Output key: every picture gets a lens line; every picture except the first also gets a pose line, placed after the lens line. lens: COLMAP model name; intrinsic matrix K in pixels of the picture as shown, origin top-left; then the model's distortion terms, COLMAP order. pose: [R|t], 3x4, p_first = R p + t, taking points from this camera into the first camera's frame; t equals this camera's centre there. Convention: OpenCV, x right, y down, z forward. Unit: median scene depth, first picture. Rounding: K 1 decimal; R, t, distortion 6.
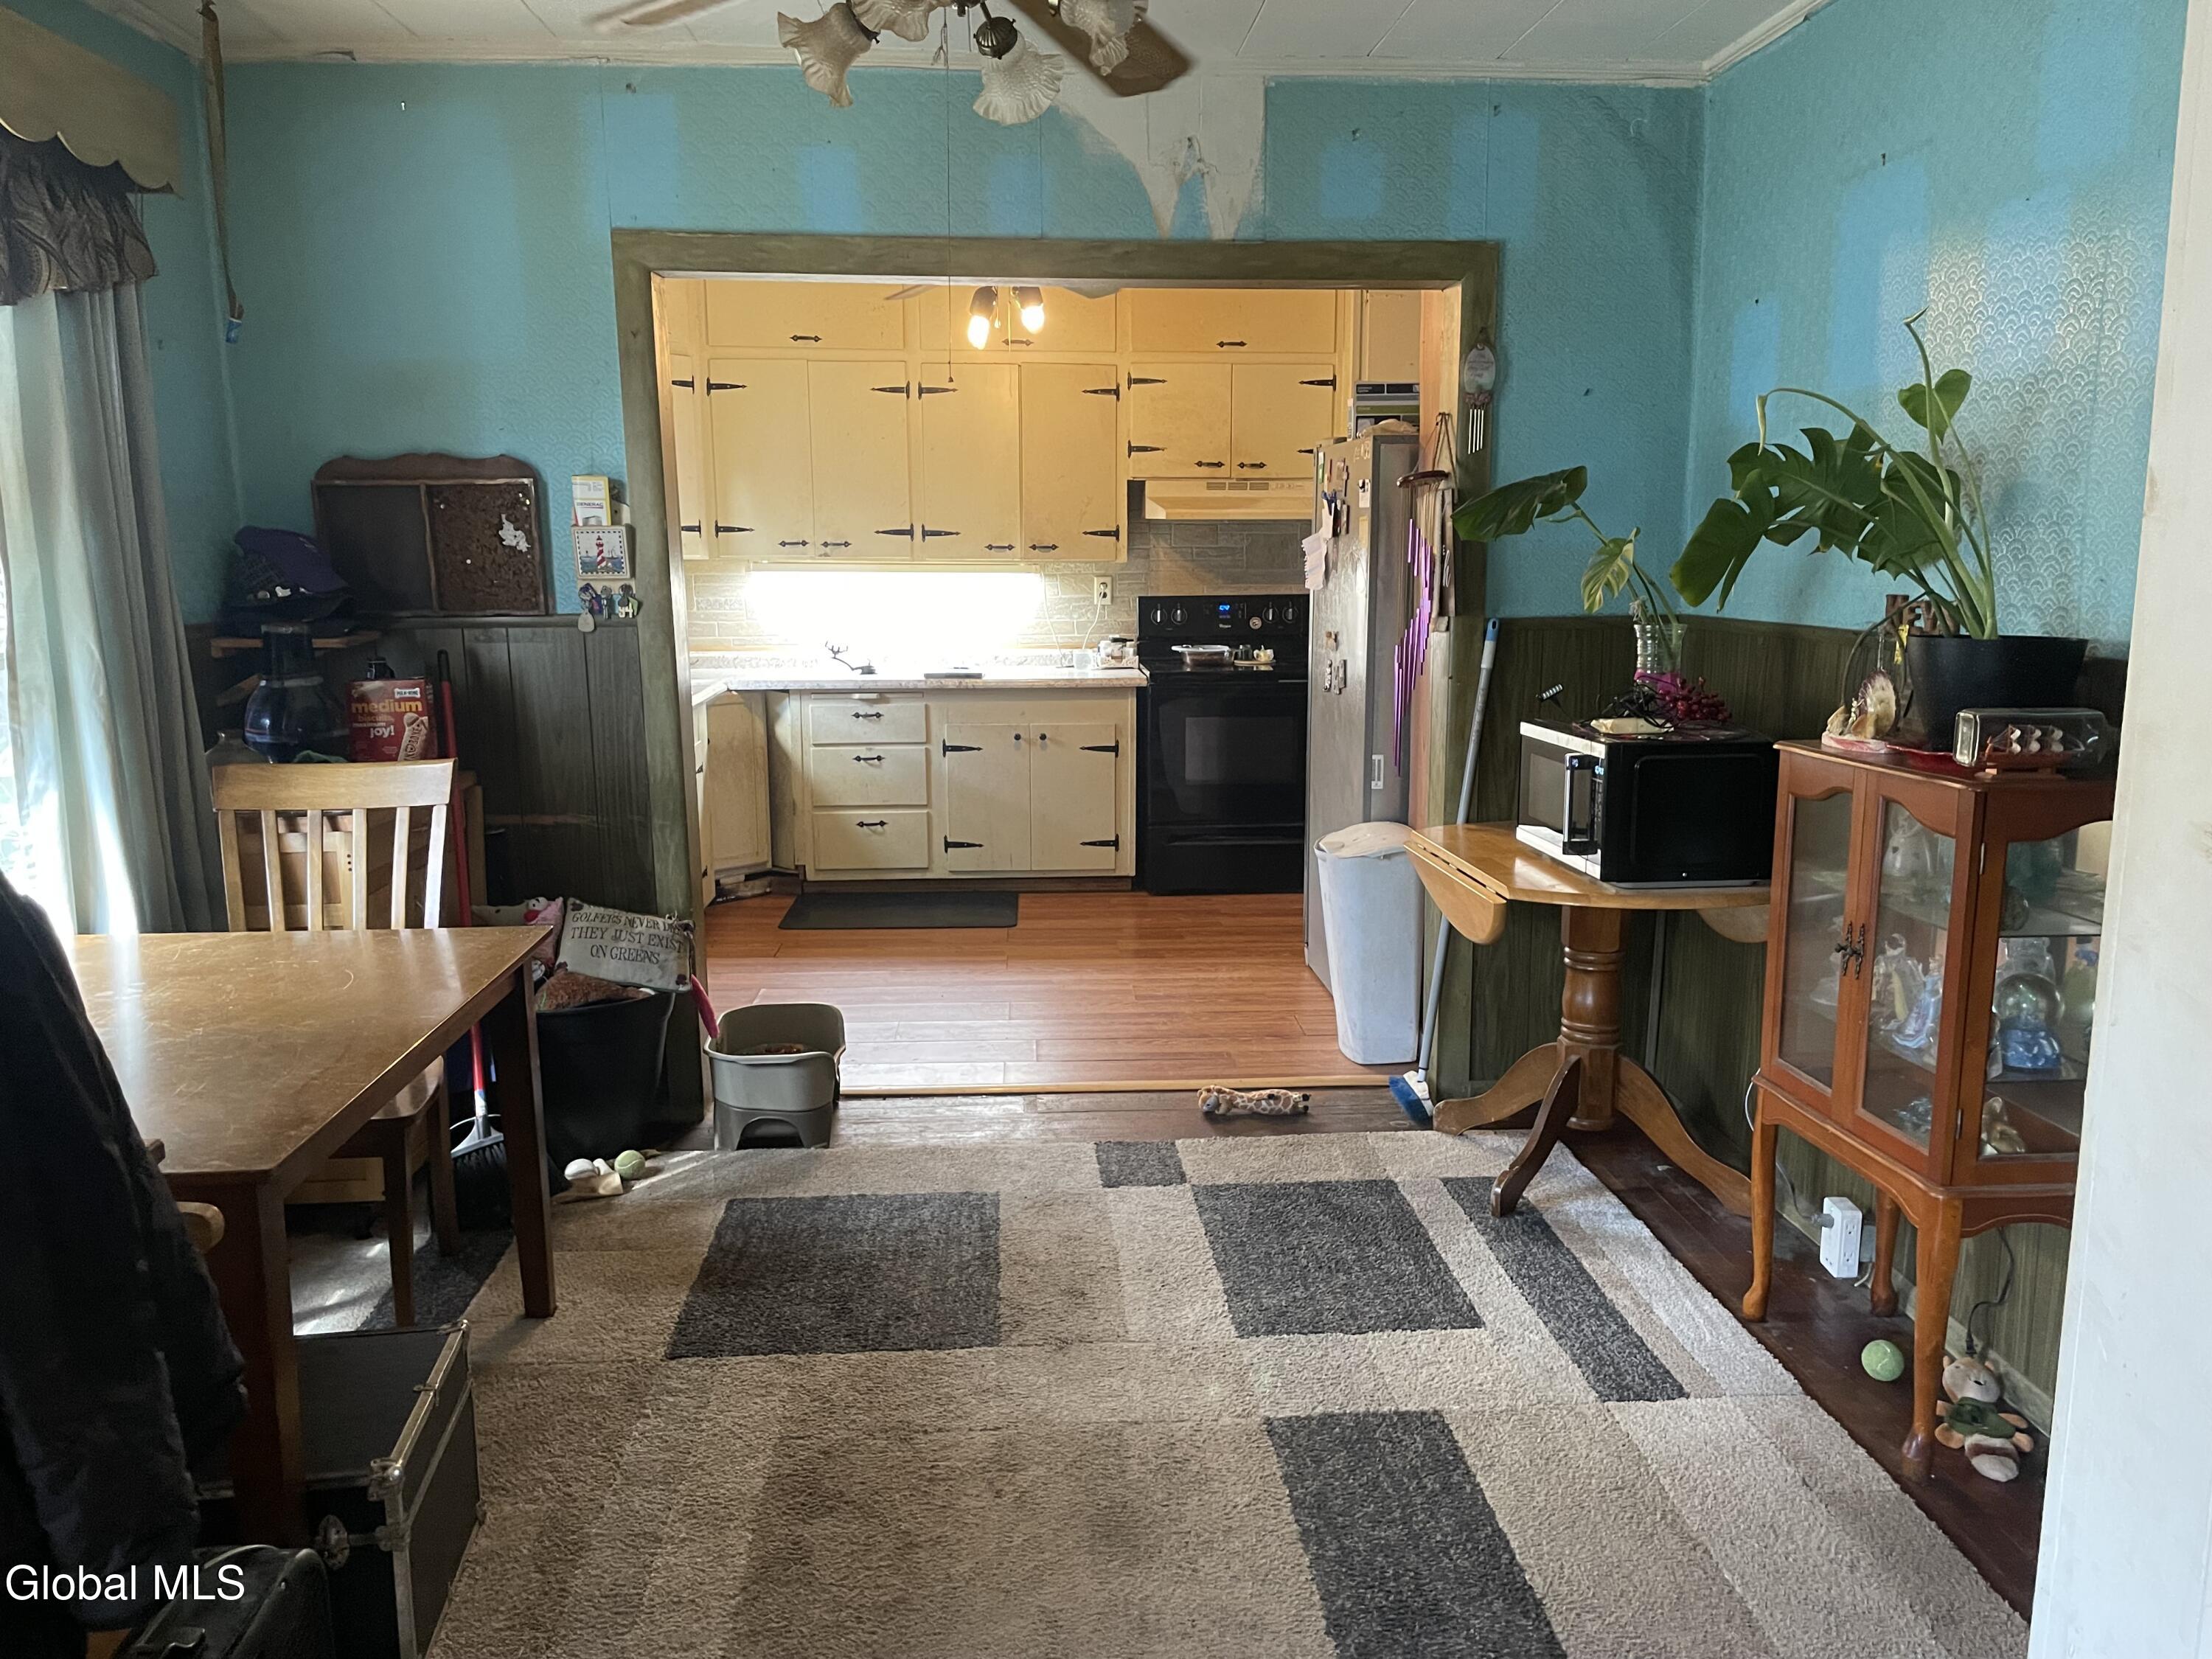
lens RADIAL K [[1668.7, 0, 1118.6], [0, 1668.7, 830.9], [0, 0, 1]] dist [0.078575, -0.015354]
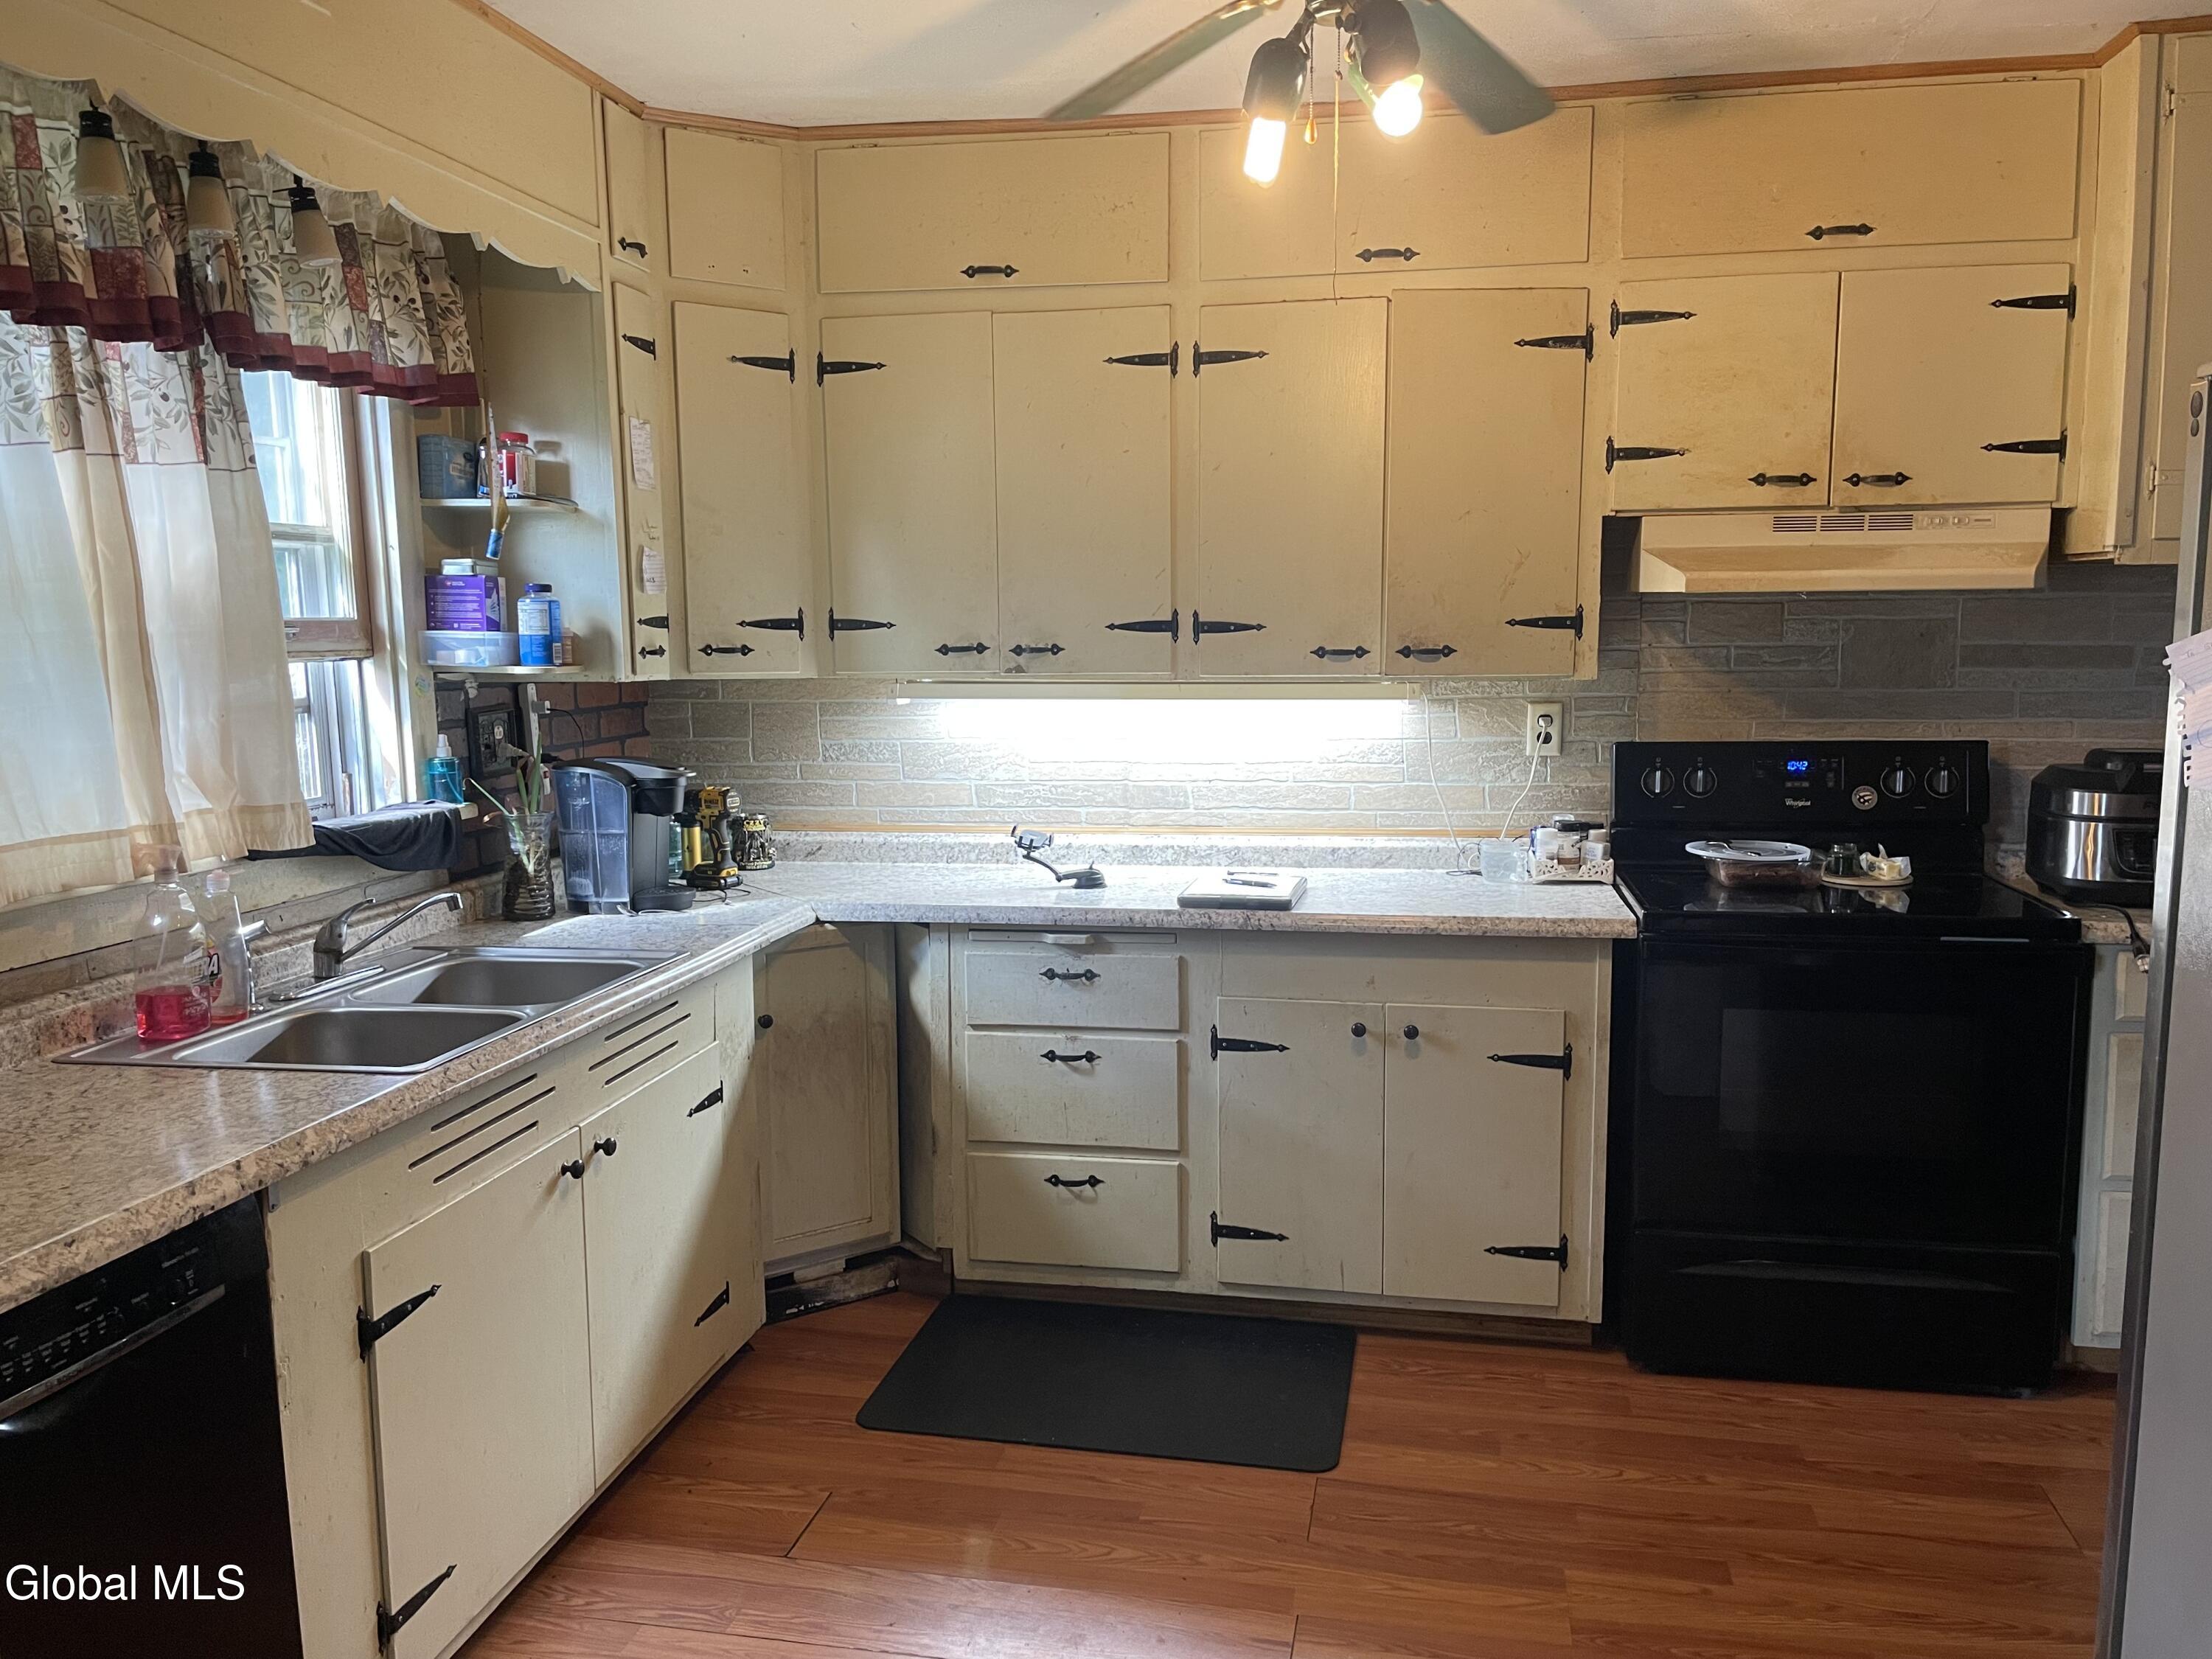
lens RADIAL K [[1668.7, 0, 1110.5], [0, 1668.7, 838.5], [0, 0, 1]] dist [0.078575, -0.015354]
pose [[0.966705, 0.025326, -0.254638, -0.006435], [-0.036790, 0.998508, -0.040359, -0.089181], [0.253236, 0.048384, 0.966194, 0.488204]]
